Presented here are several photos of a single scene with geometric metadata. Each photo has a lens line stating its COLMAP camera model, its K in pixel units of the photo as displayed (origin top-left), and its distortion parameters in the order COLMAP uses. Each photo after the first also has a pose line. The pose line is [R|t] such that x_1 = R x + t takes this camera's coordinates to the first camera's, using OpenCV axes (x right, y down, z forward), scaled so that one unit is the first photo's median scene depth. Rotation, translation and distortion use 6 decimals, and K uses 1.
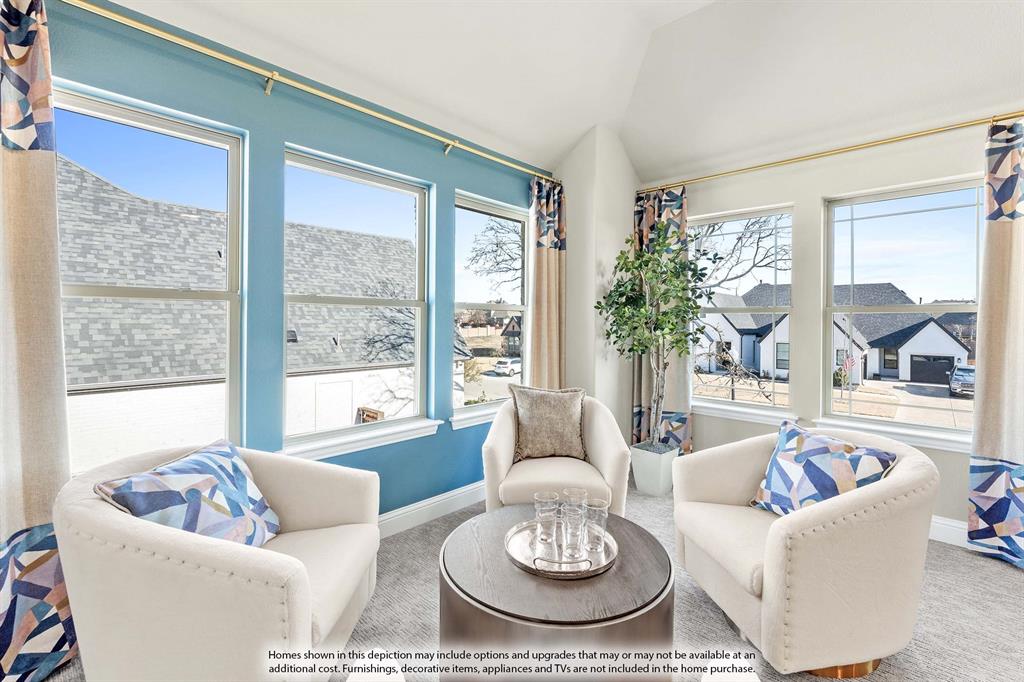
lens RADIAL K [[458.3, 0, 527.6], [0, 458.3, 319.3], [0, 0, 1]] dist [-0.002985, -0.000346]
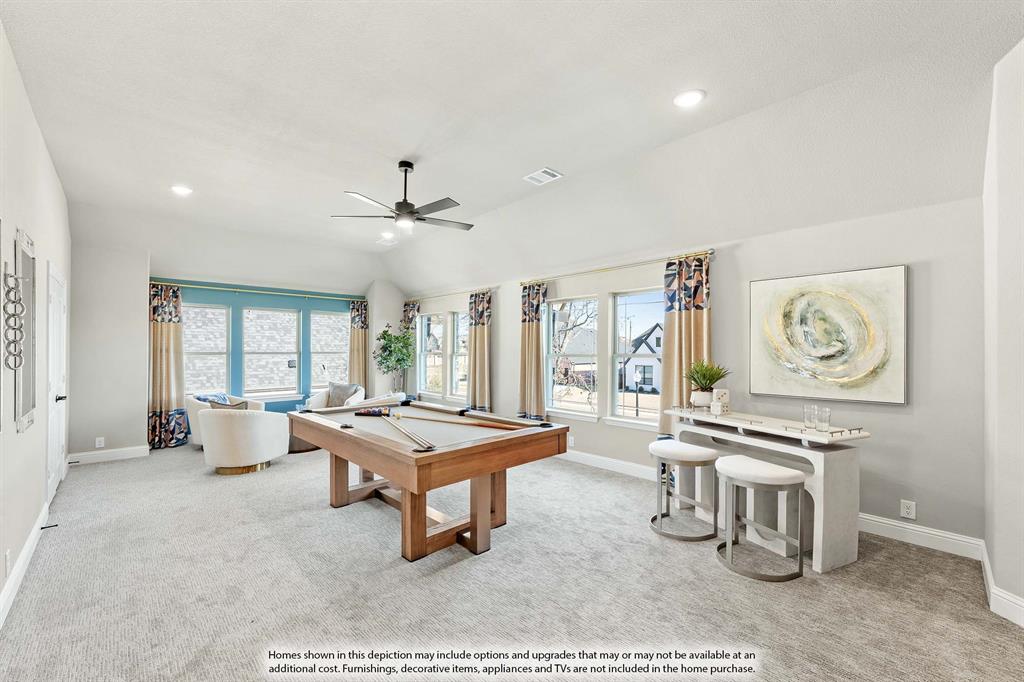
lens RADIAL K [[436.1, 0, 511.5], [0, 436.1, 347.0], [0, 0, 1]] dist [-0.003195, -0.000140]
pose [[0.996944, -0.003959, -0.078017, 0.942488], [0.003992, 0.999992, 0.000274, -0.050450], [0.078015, -0.000585, 0.996952, -1.131101]]
